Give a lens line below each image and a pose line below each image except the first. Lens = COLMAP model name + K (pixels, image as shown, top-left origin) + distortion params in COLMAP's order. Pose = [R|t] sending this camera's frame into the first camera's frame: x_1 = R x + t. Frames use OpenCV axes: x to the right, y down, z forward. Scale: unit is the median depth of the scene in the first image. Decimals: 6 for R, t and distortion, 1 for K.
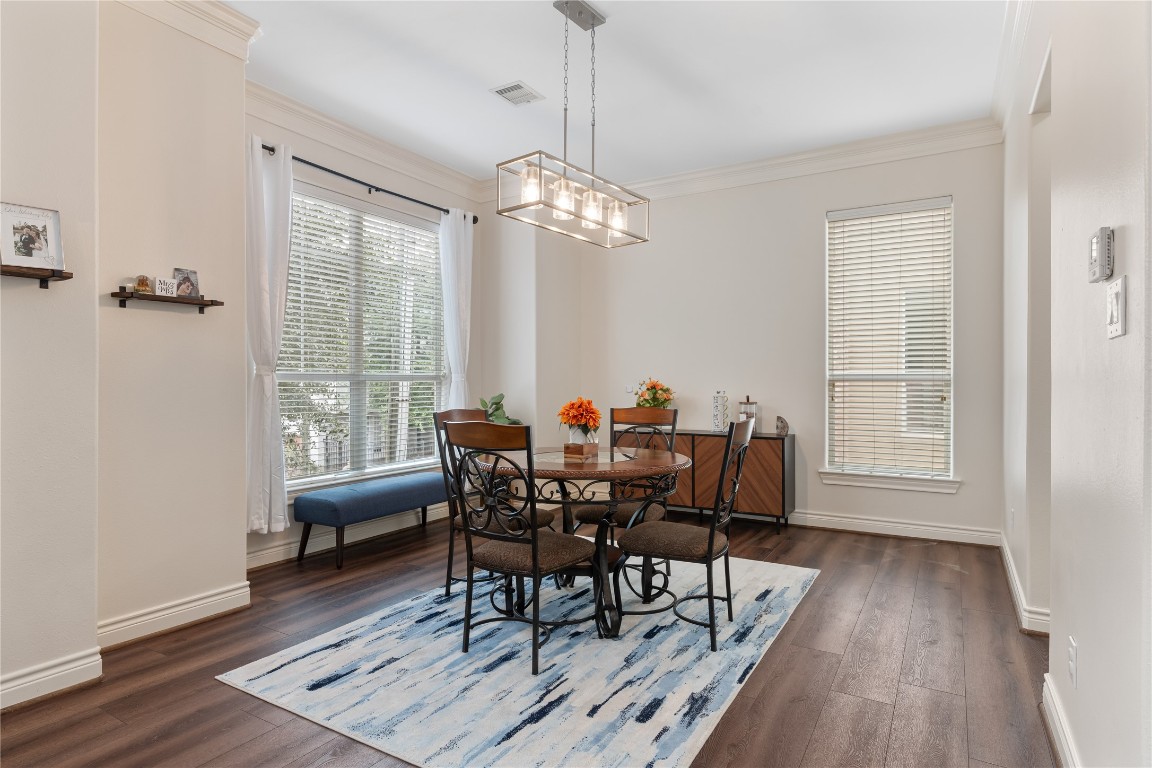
lens RADIAL K [[605.4, 0, 576.0], [0, 605.4, 384.0], [0, 0, 1]] dist [0.000807, 0.000052]
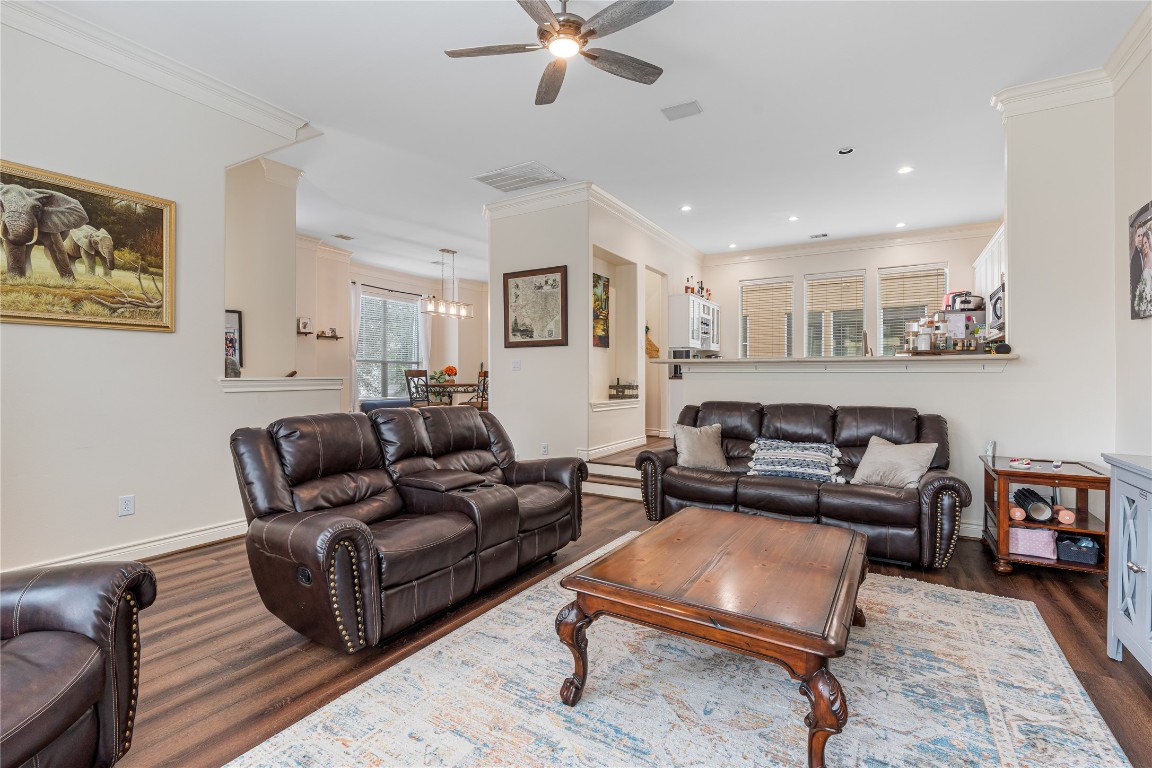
lens RADIAL K [[512.4, 0, 576.0], [0, 512.4, 384.0], [0, 0, 1]] dist [0.000265, 0.000069]
pose [[0.999998, -0.001060, 0.001584, 0.744928], [0.001049, 0.999973, 0.007286, 0.111306], [-0.001592, -0.007284, 0.999972, -1.956032]]
